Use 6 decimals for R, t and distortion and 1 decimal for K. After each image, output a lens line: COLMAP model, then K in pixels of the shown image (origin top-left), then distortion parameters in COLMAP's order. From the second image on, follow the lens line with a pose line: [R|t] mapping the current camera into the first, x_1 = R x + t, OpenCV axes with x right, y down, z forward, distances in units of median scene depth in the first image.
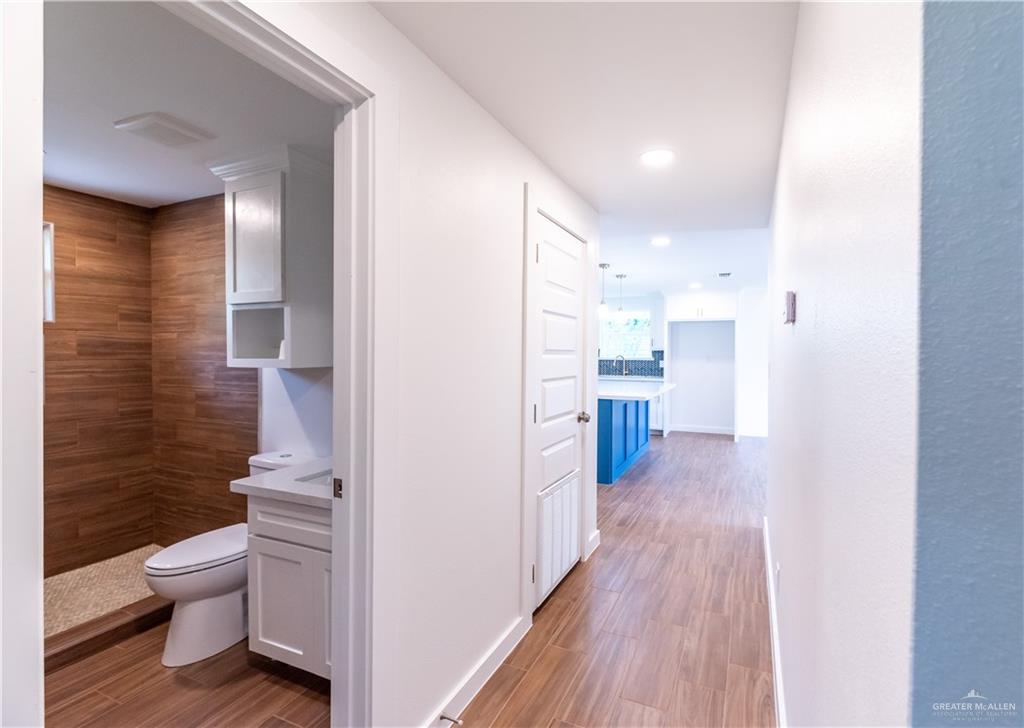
lens RADIAL K [[508.1, 0, 511.8], [0, 508.1, 361.8], [0, 0, 1]] dist [-0.000139, -0.000043]
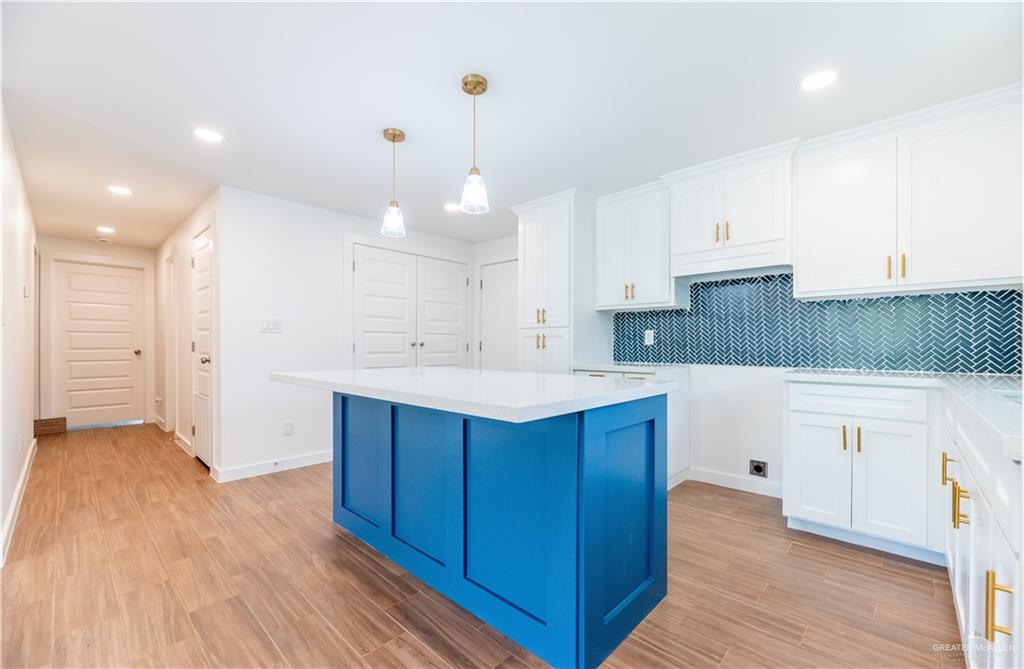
lens RADIAL K [[420.4, 0, 511.2], [0, 420.4, 341.7], [0, 0, 1]] dist [0.000758, 0.000287]
pose [[-0.310377, -0.008400, -0.950577, 0.813967], [-0.022820, 0.999739, -0.001383, 0.025063], [0.950340, 0.021263, -0.310487, 1.791893]]
